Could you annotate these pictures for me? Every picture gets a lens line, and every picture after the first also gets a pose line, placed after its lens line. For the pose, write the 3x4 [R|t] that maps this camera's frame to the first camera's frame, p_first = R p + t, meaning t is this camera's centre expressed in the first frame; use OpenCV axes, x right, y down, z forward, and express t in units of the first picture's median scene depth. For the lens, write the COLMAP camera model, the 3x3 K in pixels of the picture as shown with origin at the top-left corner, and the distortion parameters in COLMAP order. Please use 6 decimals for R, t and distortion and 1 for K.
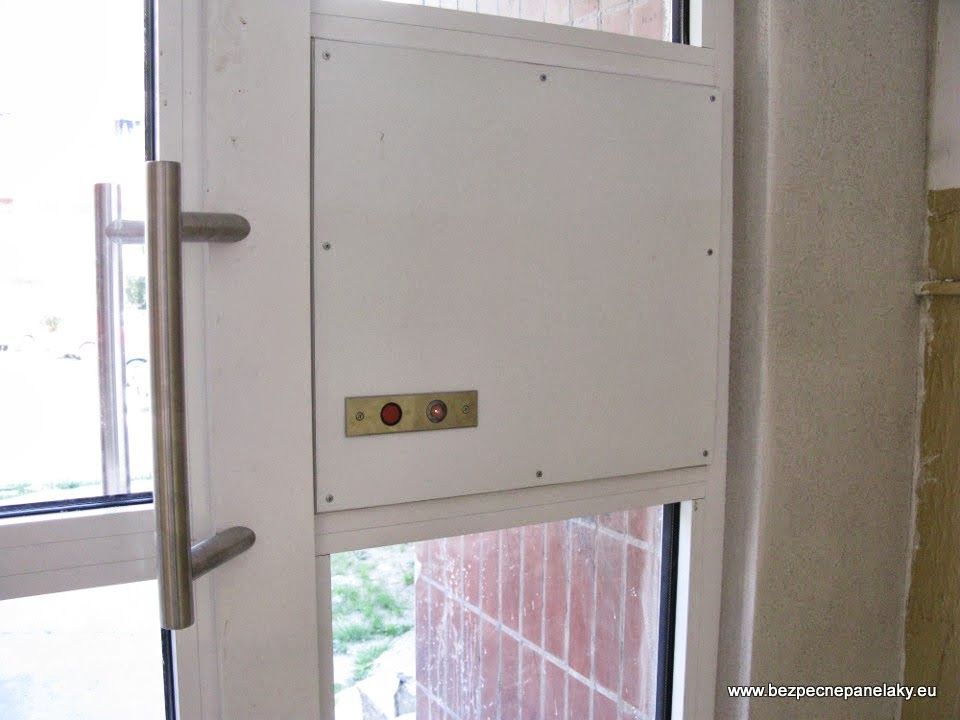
lens RADIAL K [[979.5, 0, 480.0], [0, 979.5, 360.0], [0, 0, 1]] dist [-0.200041, 0.204860]
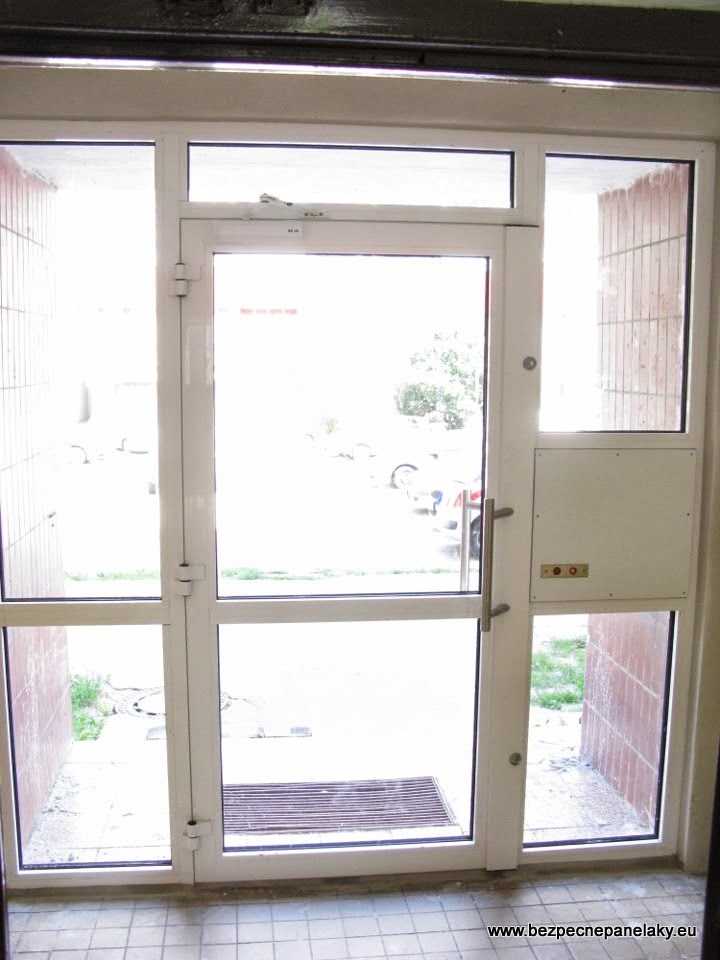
lens RADIAL K [[979.5, 0, 360.0], [0, 979.5, 480.0], [0, 0, 1]] dist [-0.200041, 0.204860]
pose [[0.928121, 0.053277, -0.368446, 0.399799], [-0.045326, 0.998515, 0.030209, -0.265832], [0.369509, -0.011338, 0.929158, -1.845507]]
